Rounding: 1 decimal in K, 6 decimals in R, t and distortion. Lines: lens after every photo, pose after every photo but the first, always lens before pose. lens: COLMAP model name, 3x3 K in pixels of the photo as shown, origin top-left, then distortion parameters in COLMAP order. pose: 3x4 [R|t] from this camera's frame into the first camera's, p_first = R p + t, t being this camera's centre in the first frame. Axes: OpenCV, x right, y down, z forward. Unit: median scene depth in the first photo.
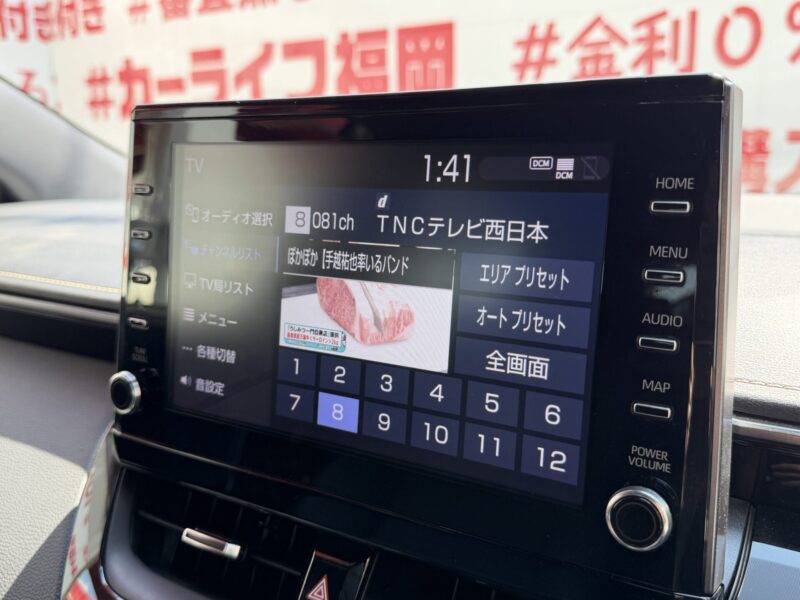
lens RADIAL K [[771.9, 0, 400.0], [0, 771.9, 300.0], [0, 0, 1]] dist [-0.002256, -0.094737]
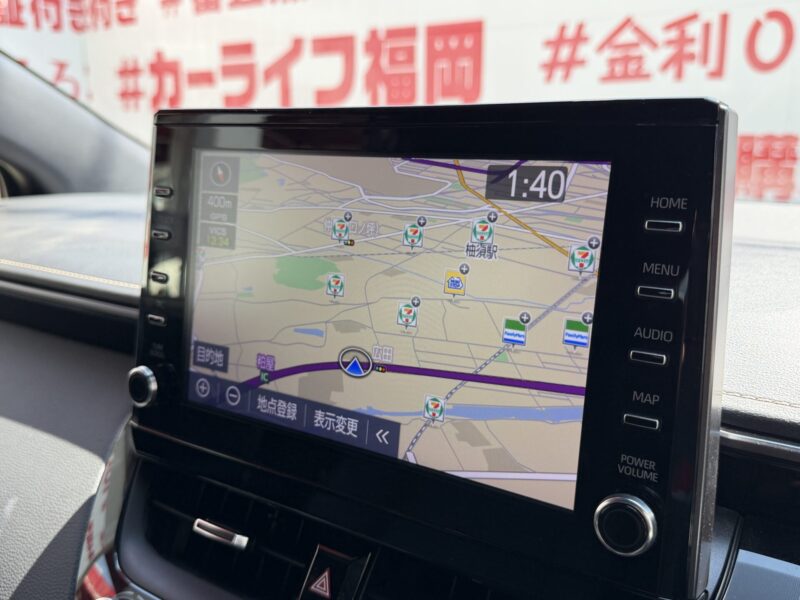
lens RADIAL K [[771.4, 0, 401.9], [0, 771.4, 301.9], [0, 0, 1]] dist [-0.002264, -0.090860]
pose [[0.999246, 0.025959, -0.028884, 0.018859], [-0.025728, 0.999634, 0.008337, -0.010797], [0.029090, -0.007588, 0.999548, -0.027197]]
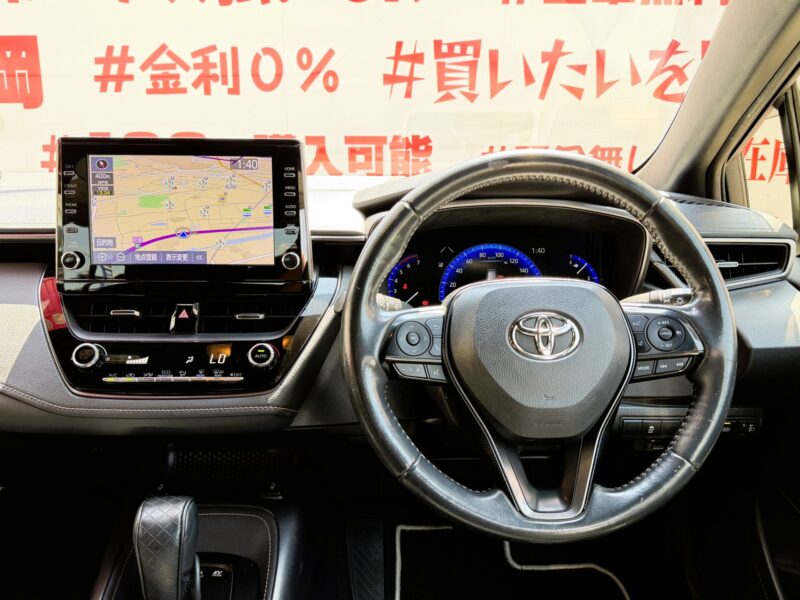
lens RADIAL K [[695.0, 0, 400.0], [0, 695.0, 300.0], [0, 0, 1]] dist [0.123901, -0.276921]
pose [[0.826985, -0.109162, 0.551525, -0.672972], [0.095440, 0.993989, 0.053630, 0.205800], [-0.554064, 0.008286, 0.832433, -1.235845]]
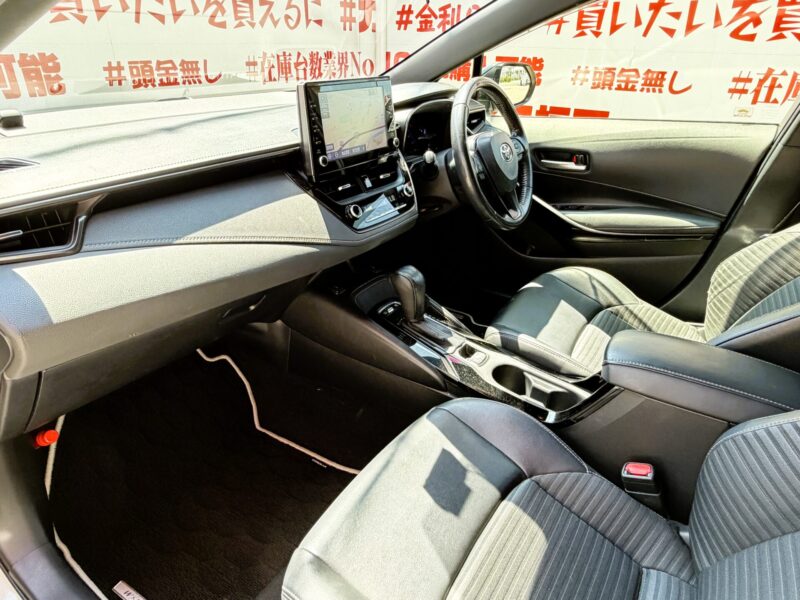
lens RADIAL K [[492.2, 0, 400.0], [0, 492.2, 300.0], [0, 0, 1]] dist [-0.000713, -0.014642]
pose [[0.012607, -0.446124, 0.894882, -2.694652], [0.184853, 0.880567, 0.436383, -0.256150], [-0.982685, 0.159920, 0.093569, 0.472526]]
